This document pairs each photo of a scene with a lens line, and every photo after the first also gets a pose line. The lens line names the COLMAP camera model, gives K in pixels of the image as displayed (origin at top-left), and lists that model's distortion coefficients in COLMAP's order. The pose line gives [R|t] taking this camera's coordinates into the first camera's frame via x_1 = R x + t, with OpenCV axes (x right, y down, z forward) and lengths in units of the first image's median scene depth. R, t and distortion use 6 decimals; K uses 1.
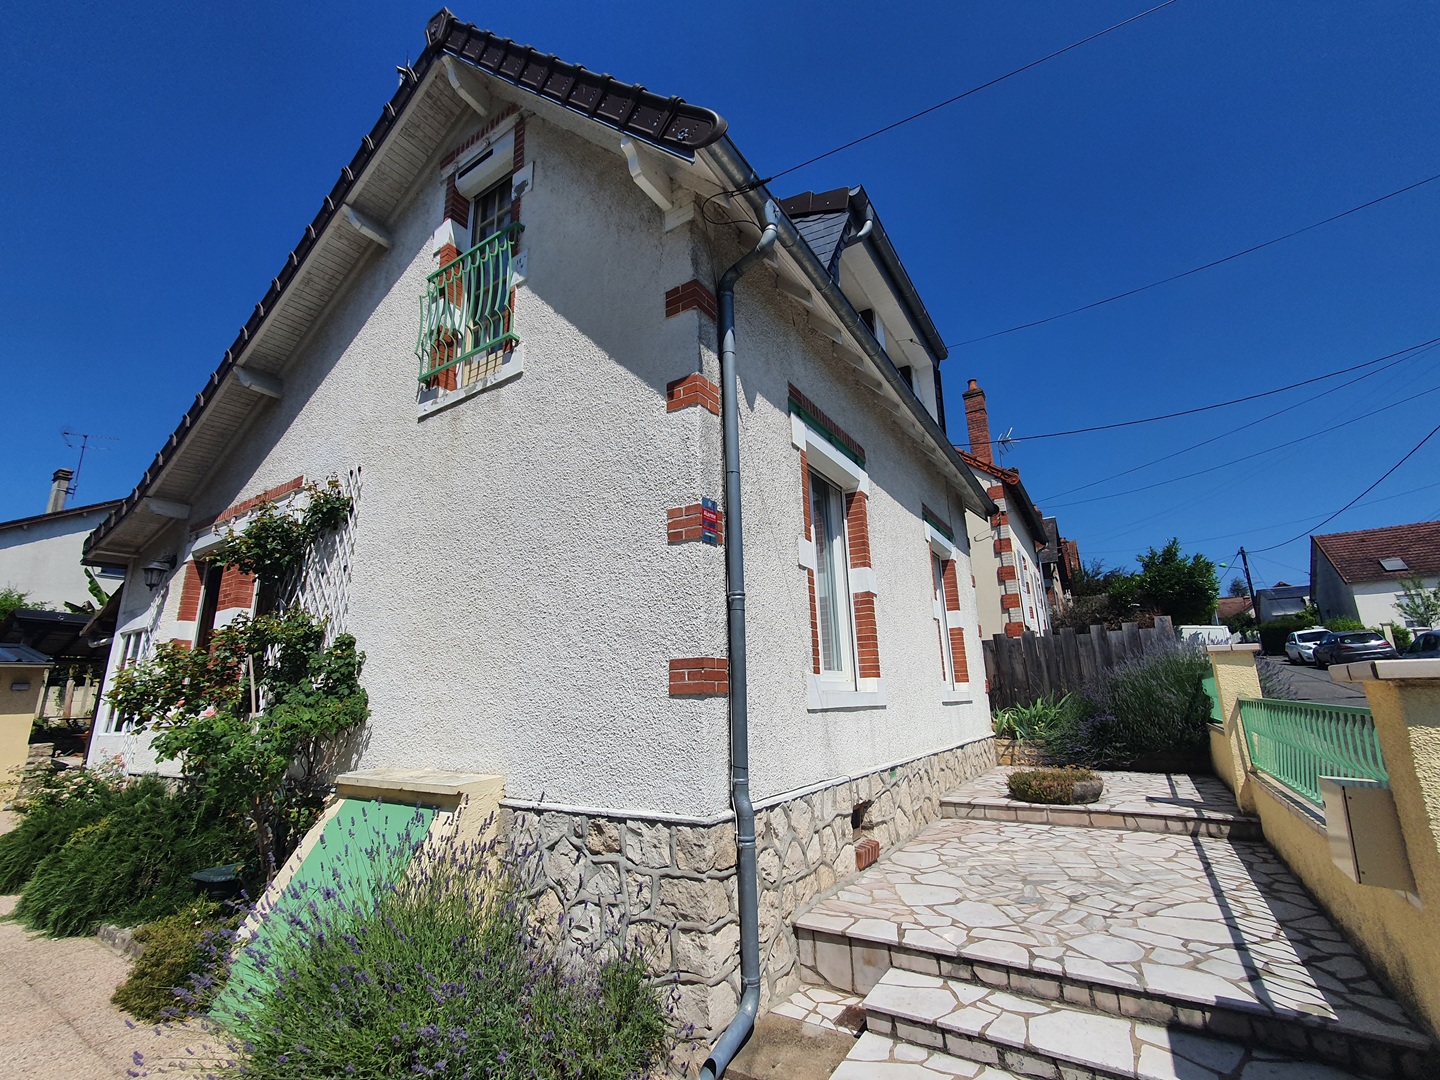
lens RADIAL K [[616.6, 0, 719.3], [0, 616.6, 547.5], [0, 0, 1]] dist [0.006641, -0.000139]
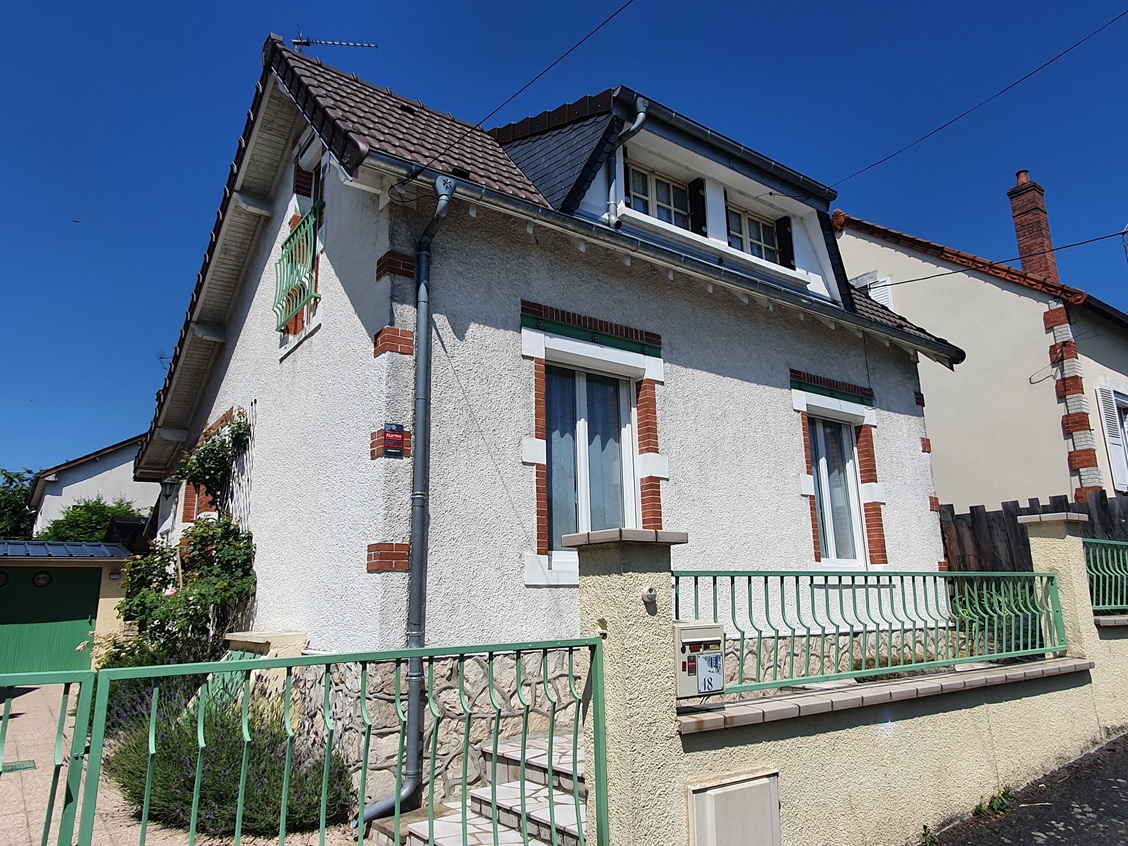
lens RADIAL K [[757.8, 0, 564.4], [0, 757.8, 419.8], [0, 0, 1]] dist [0.009081, 0.003157]
pose [[0.935075, -0.078221, -0.345711, 0.554892], [0.082671, 0.996575, -0.001880, -0.033148], [0.344674, -0.026823, 0.938339, -0.250163]]
